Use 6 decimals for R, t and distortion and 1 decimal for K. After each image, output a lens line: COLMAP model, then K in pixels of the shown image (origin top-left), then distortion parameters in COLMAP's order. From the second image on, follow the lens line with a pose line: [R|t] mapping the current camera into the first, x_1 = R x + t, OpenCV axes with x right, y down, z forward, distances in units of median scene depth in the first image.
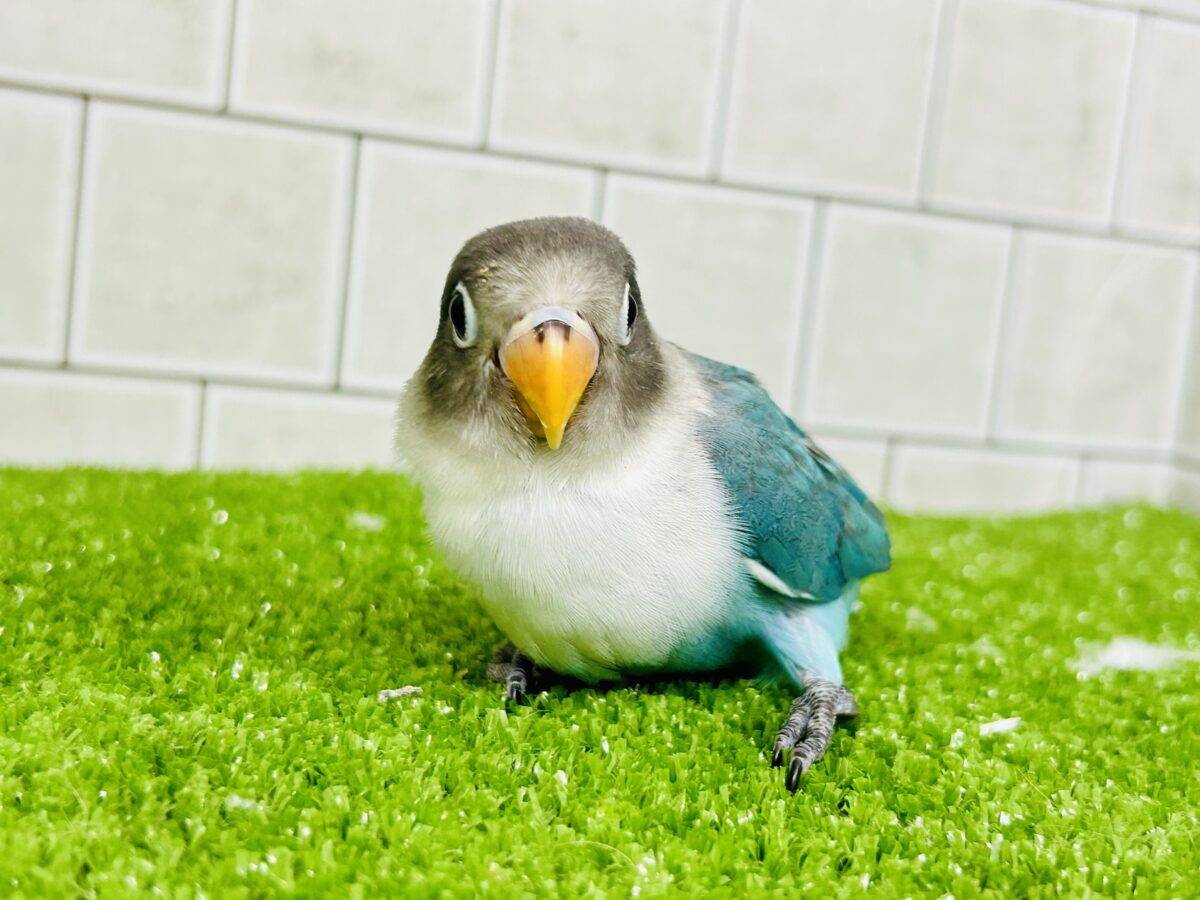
lens RADIAL K [[1725.9, 0, 597.1], [0, 1725.9, 449.6], [0, 0, 1]] dist [0.132168, -0.761763]
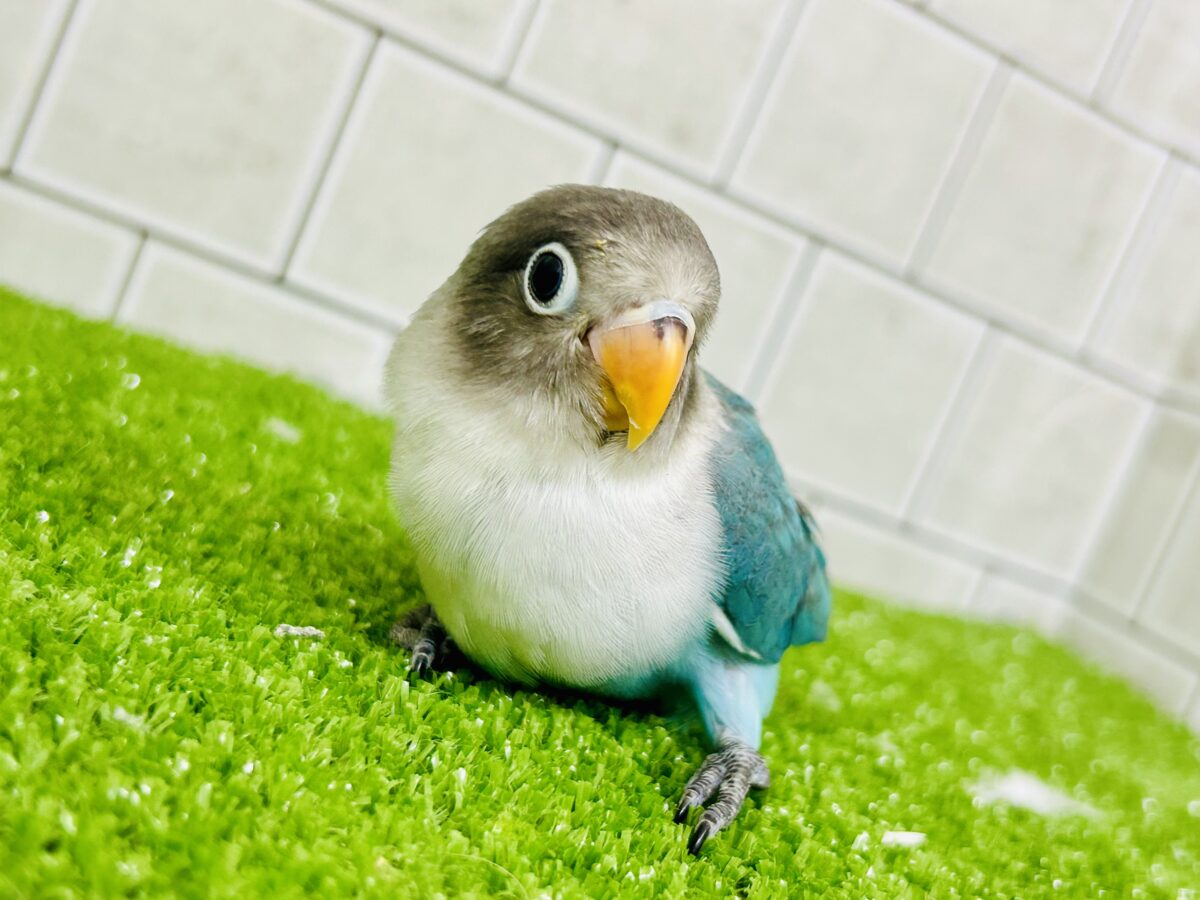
lens RADIAL K [[1725.9, 0, 597.1], [0, 1725.9, 449.6], [0, 0, 1]] dist [0.132168, -0.761763]
pose [[0.955211, 0.283119, 0.086111, -0.069362], [-0.284396, 0.958703, 0.002680, 0.001311], [-0.081796, -0.027050, 0.996282, 0.077441]]
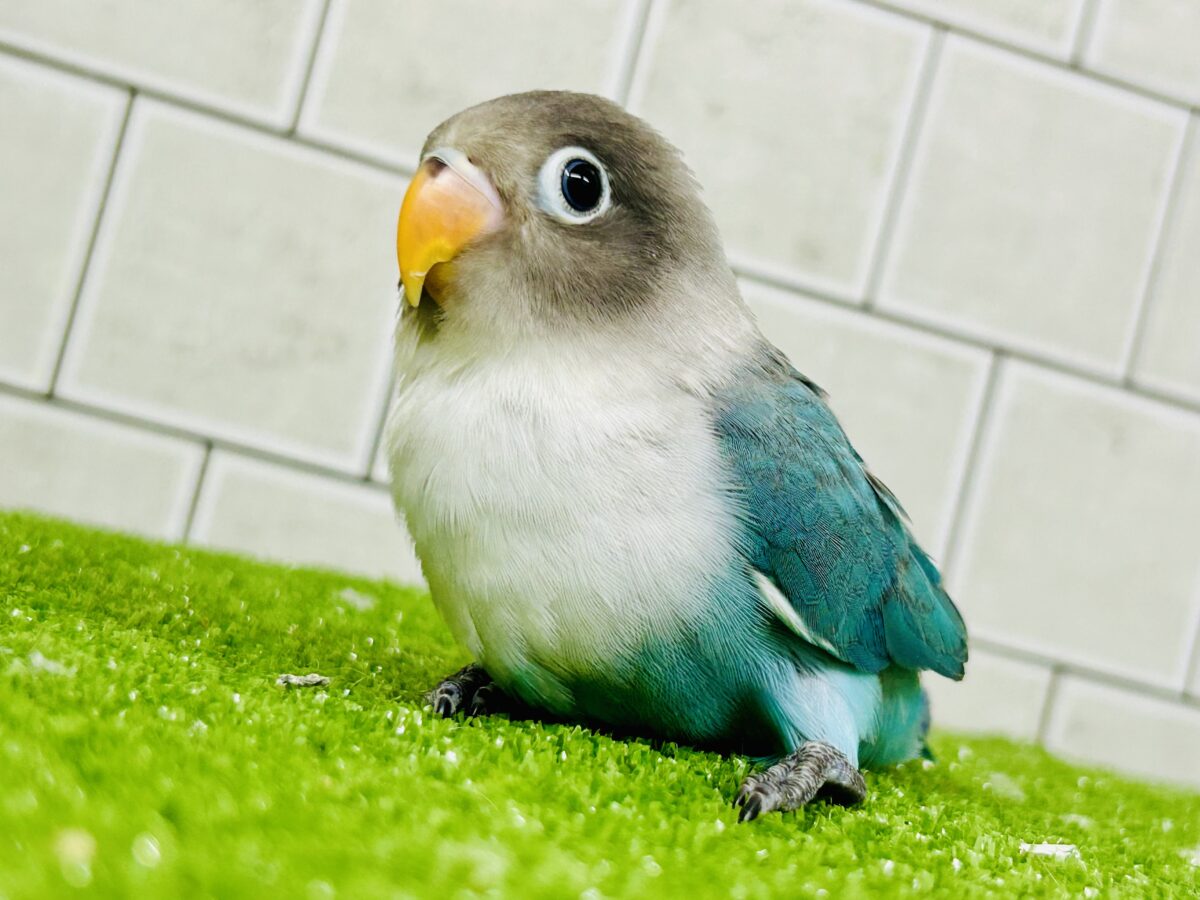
lens RADIAL K [[2152.1, 0, 603.2], [0, 2152.1, 452.7], [0, 0, 1]] dist [0.028519, 0.258169]
pose [[0.984390, 0.137895, -0.109372, 0.116653], [-0.155278, 0.972988, -0.170831, 0.184316], [0.082861, 0.185147, 0.979211, 0.021241]]
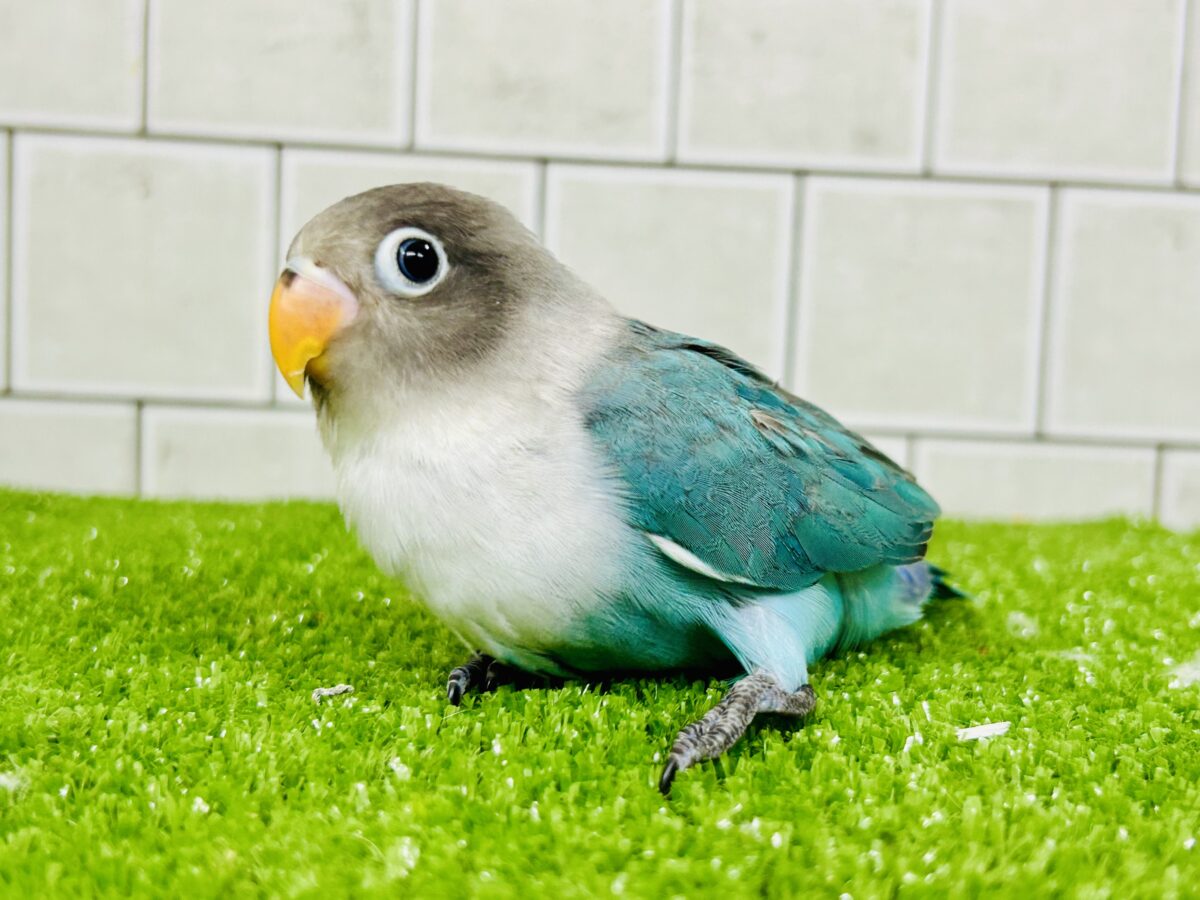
lens RADIAL K [[1748.9, 0, 598.9], [0, 1748.9, 383.9], [0, 0, 1]] dist [0.146562, -0.948686]
pose [[0.949513, -0.054481, -0.308961, 0.331180], [0.028483, 0.995709, -0.088043, 0.060633], [0.312432, 0.074798, 0.946991, 0.113052]]
